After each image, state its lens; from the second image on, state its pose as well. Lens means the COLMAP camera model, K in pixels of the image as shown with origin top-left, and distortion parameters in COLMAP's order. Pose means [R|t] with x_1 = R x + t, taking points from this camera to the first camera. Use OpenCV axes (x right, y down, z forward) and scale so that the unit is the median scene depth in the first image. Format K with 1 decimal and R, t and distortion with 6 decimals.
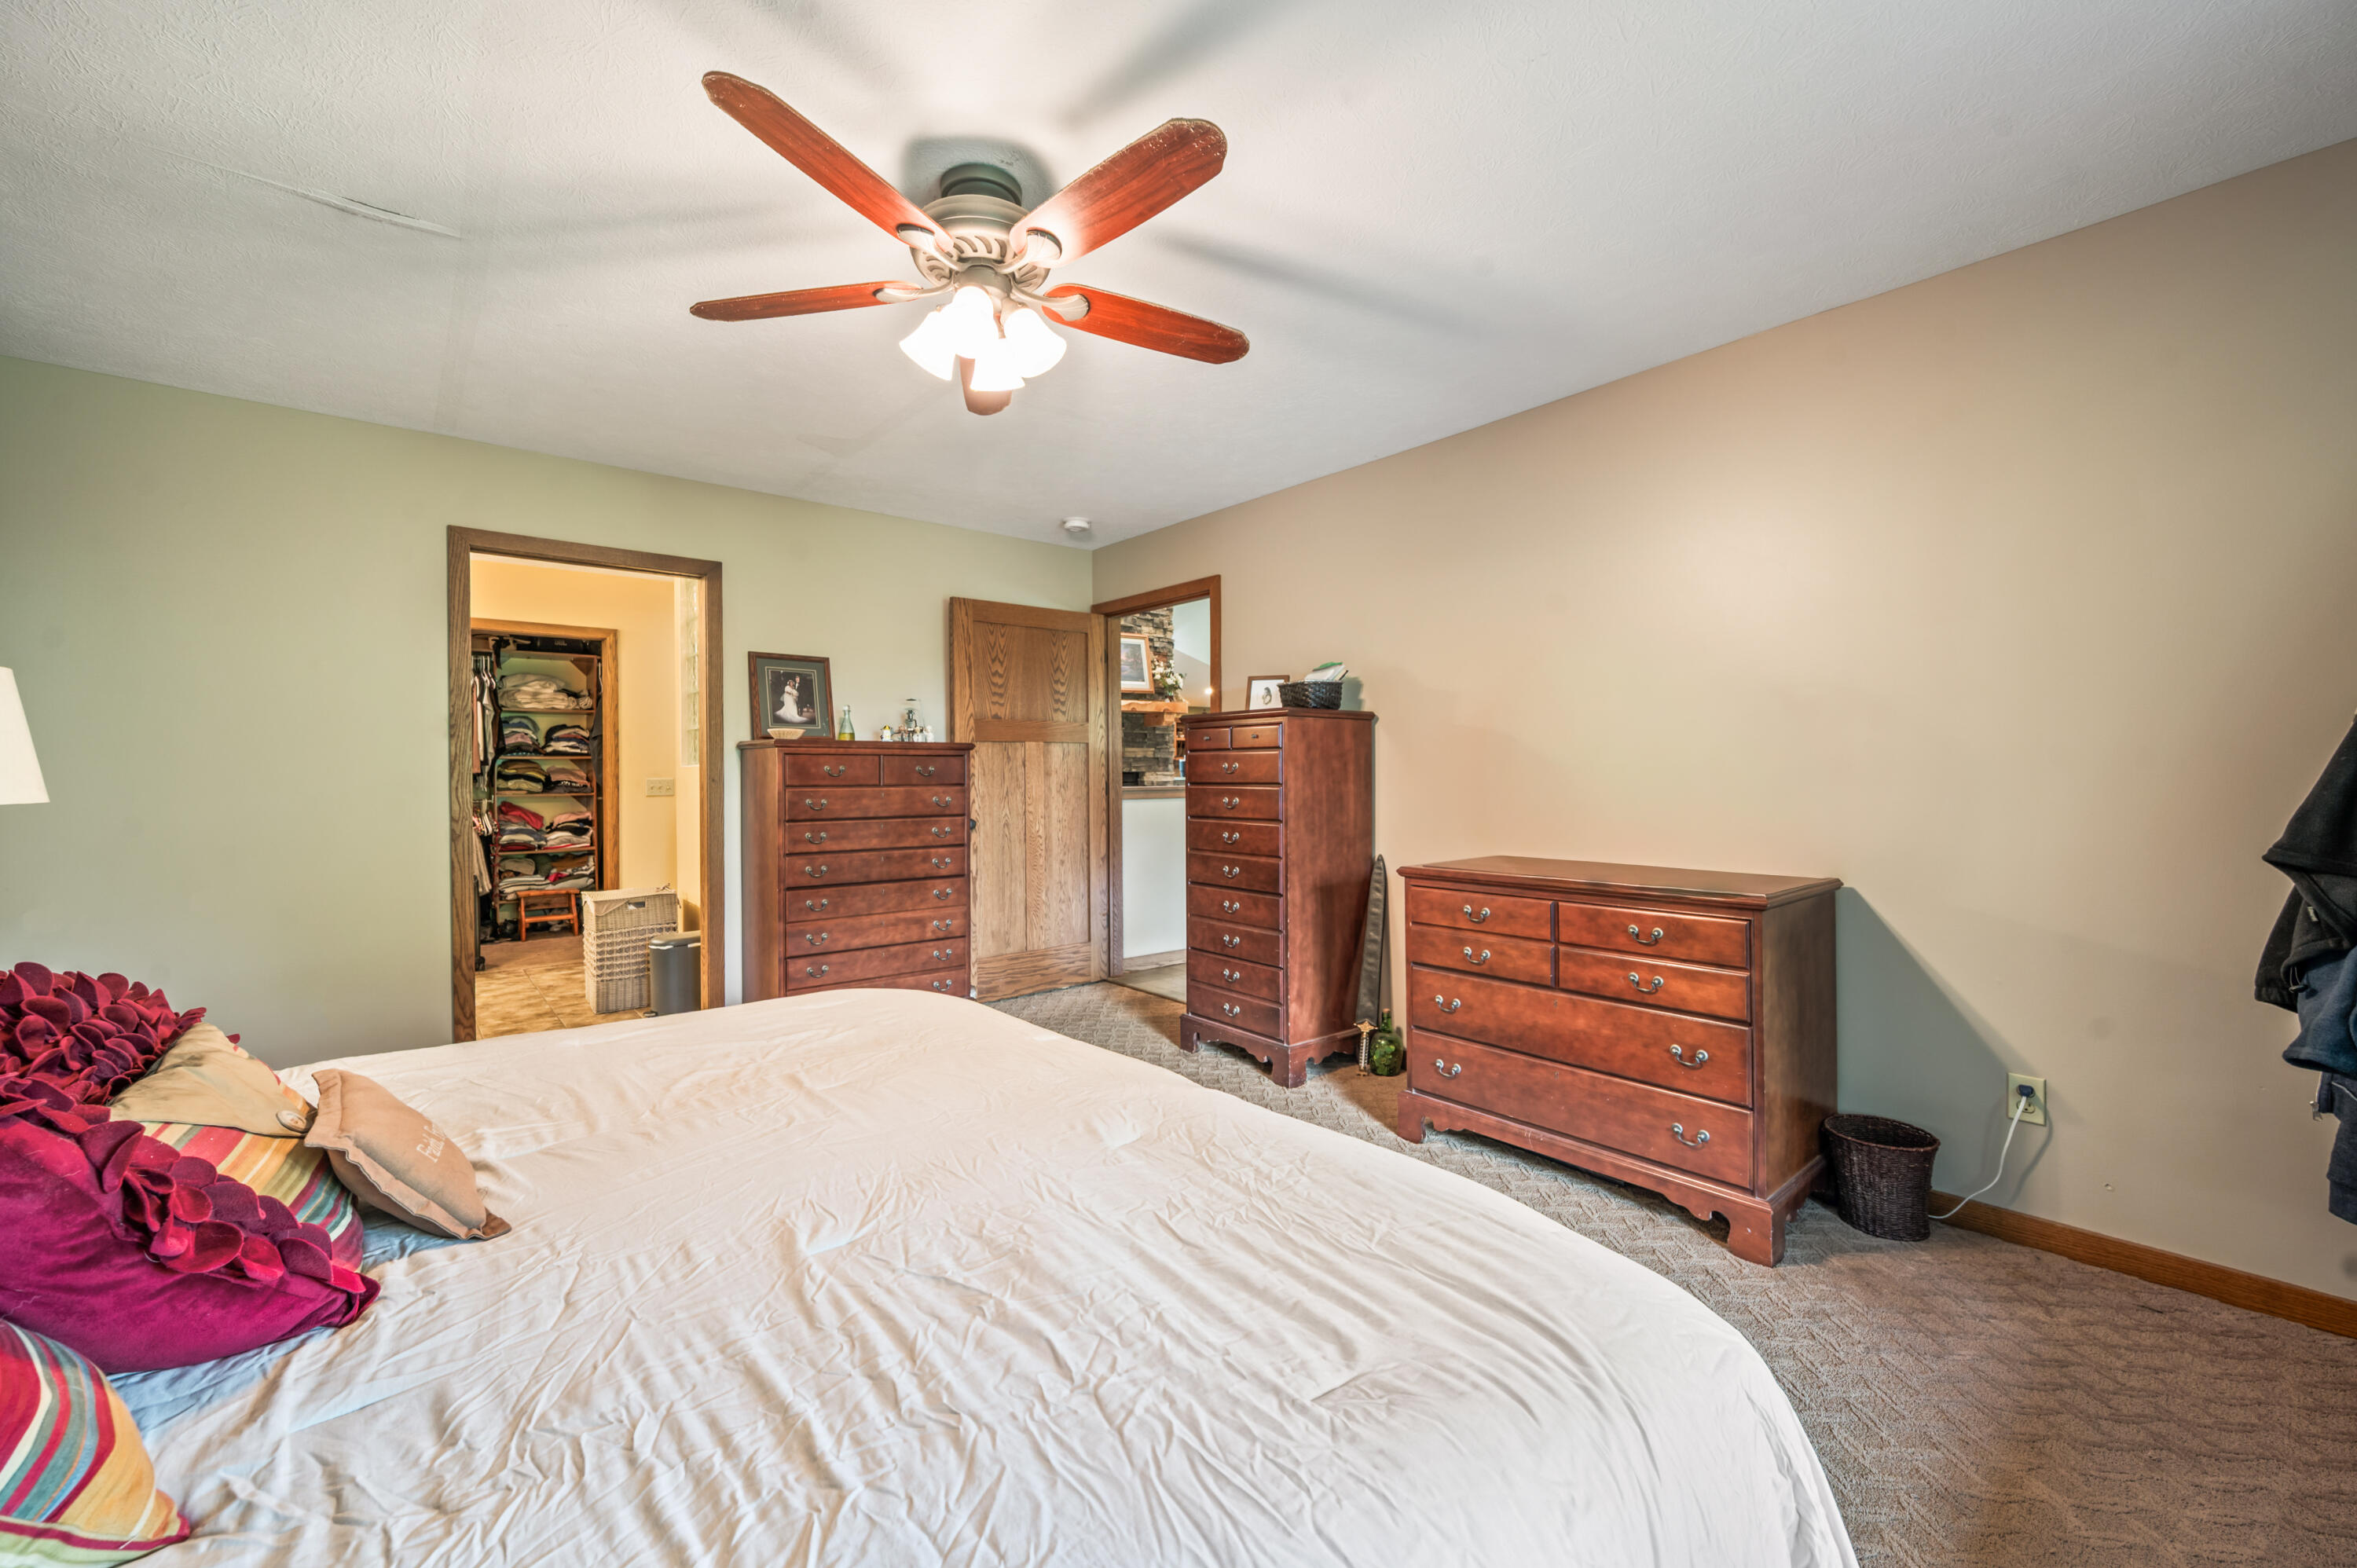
lens RADIAL K [[936.8, 0, 1171.4], [0, 936.8, 775.7], [0, 0, 1]] dist [0.001634, -0.000117]
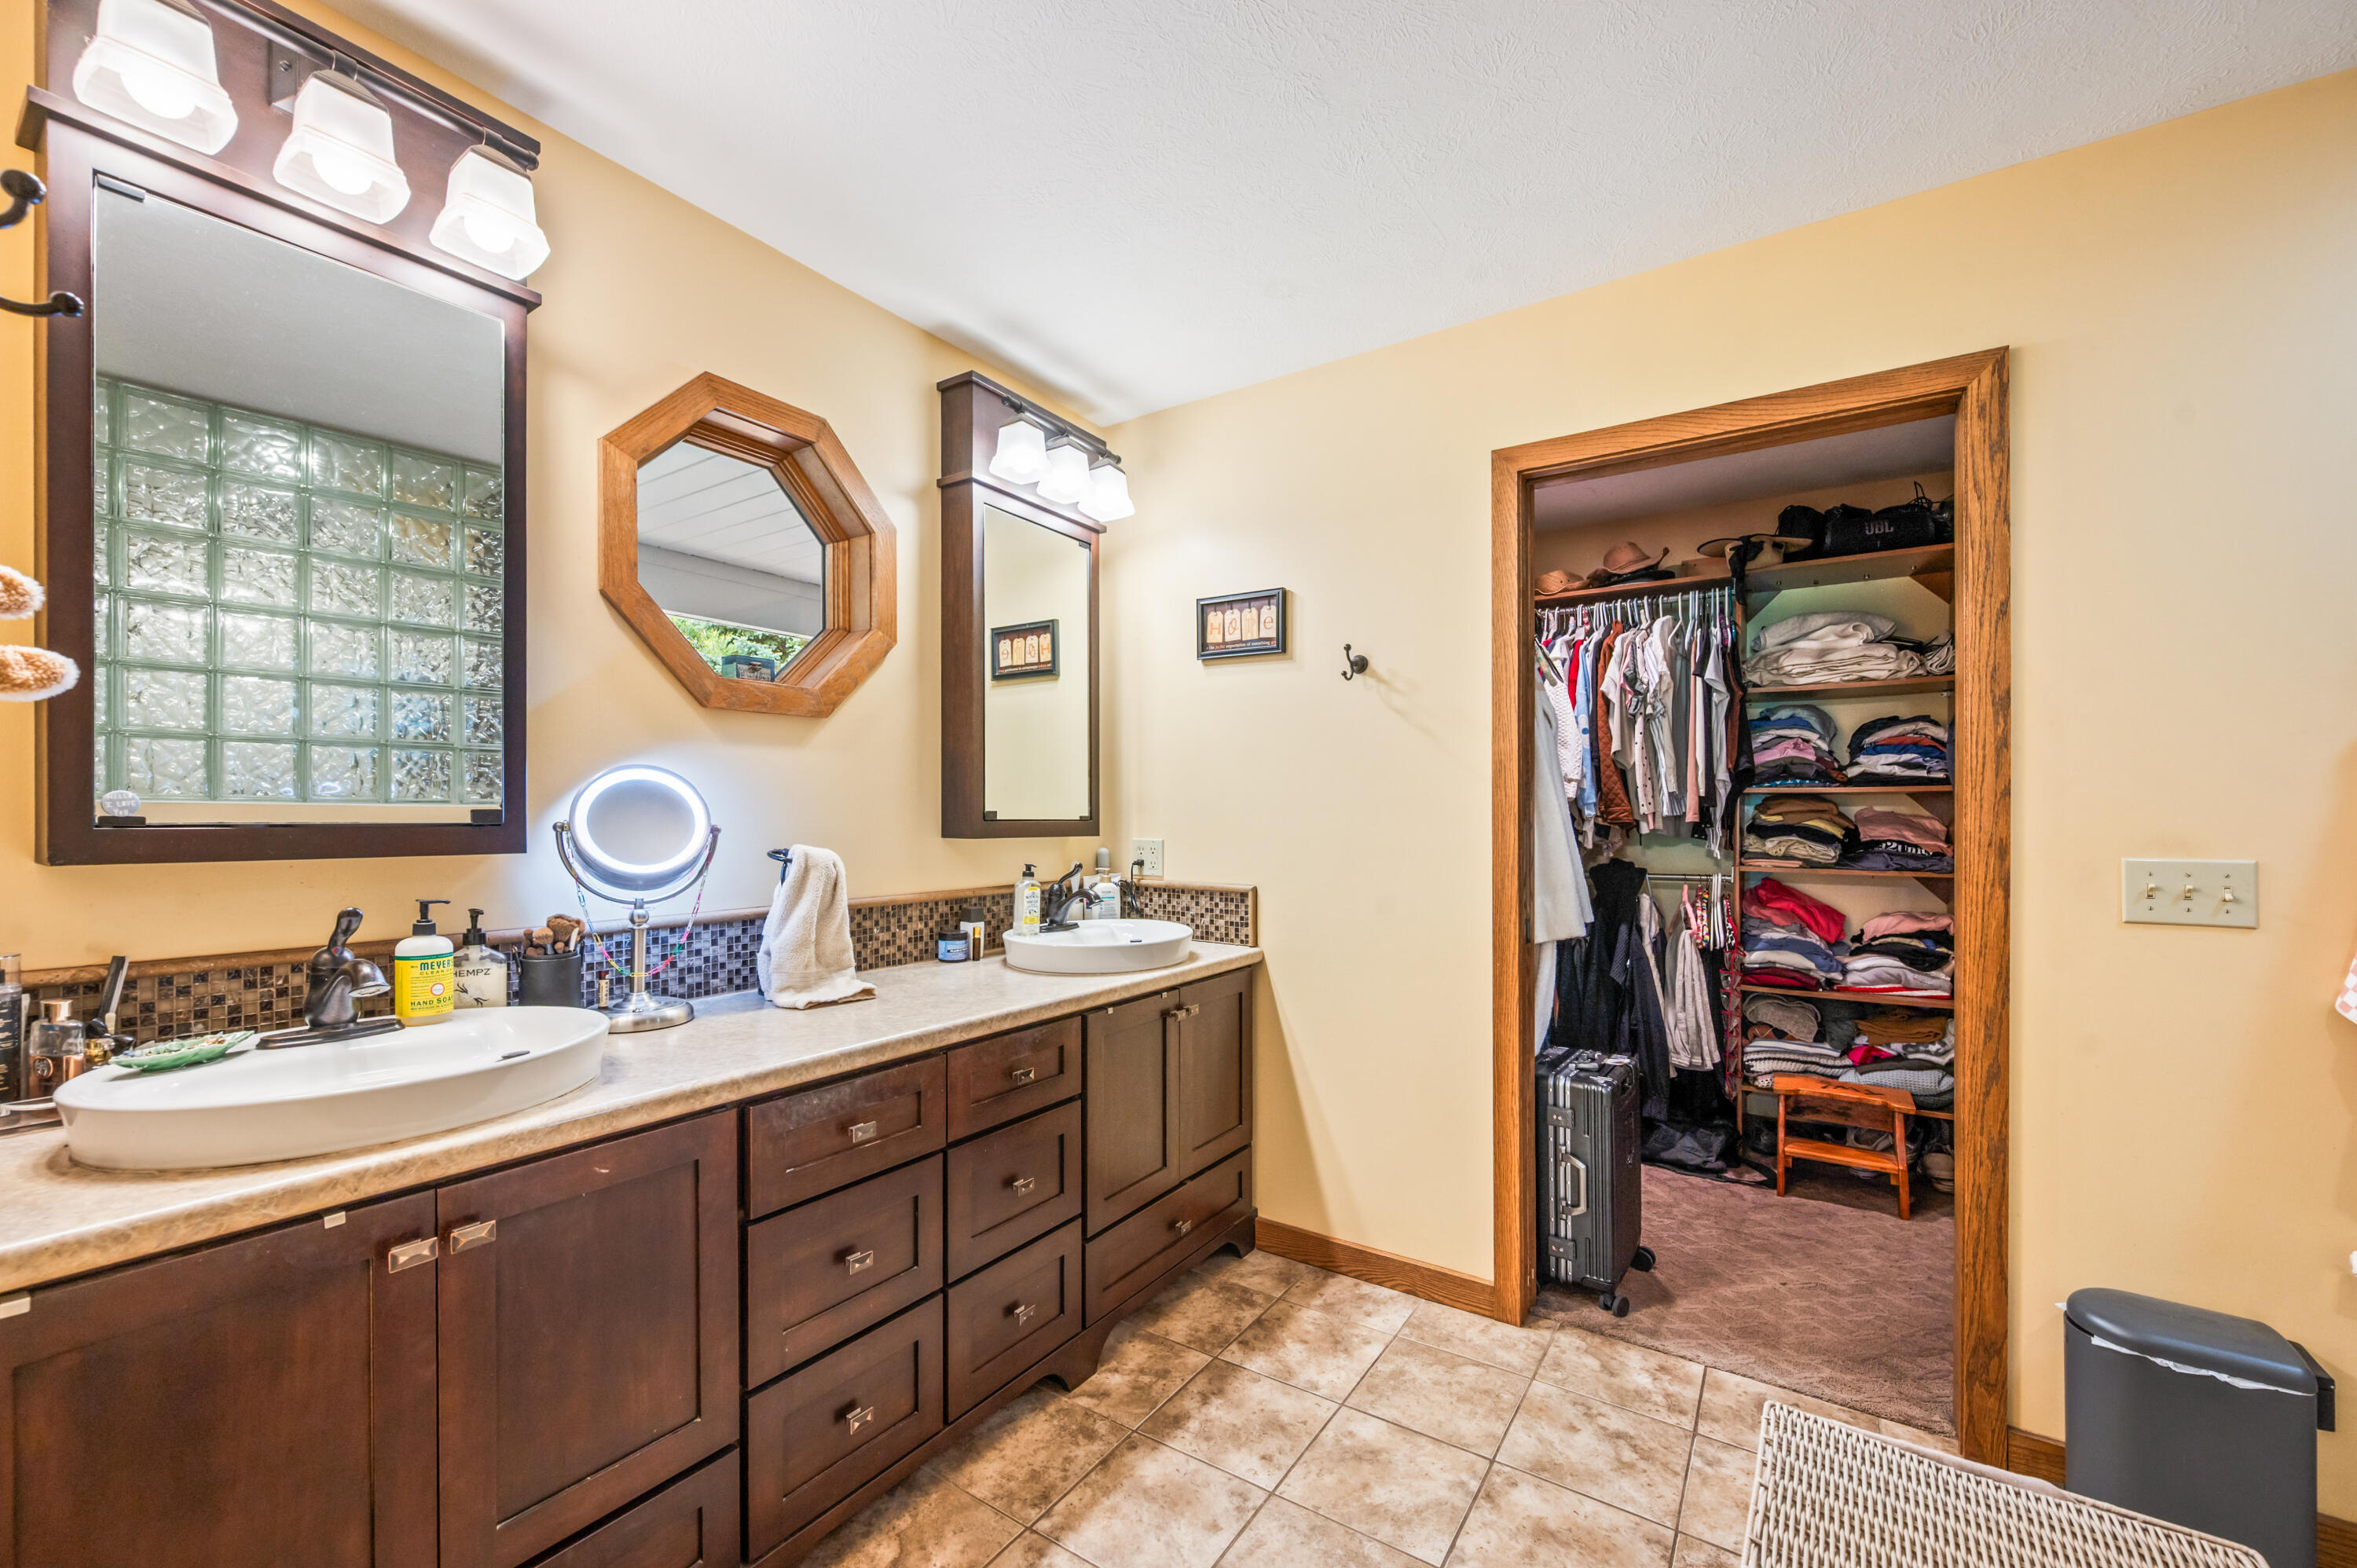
lens RADIAL K [[936.8, 0, 1173.9], [0, 936.8, 803.9], [0, 0, 1]] dist [0.001634, -0.000117]
pose [[0.275386, 0.000055, -0.961334, -0.320008], [-0.012920, 0.999910, -0.003644, -0.006410], [0.961247, 0.013424, 0.275362, 0.563203]]
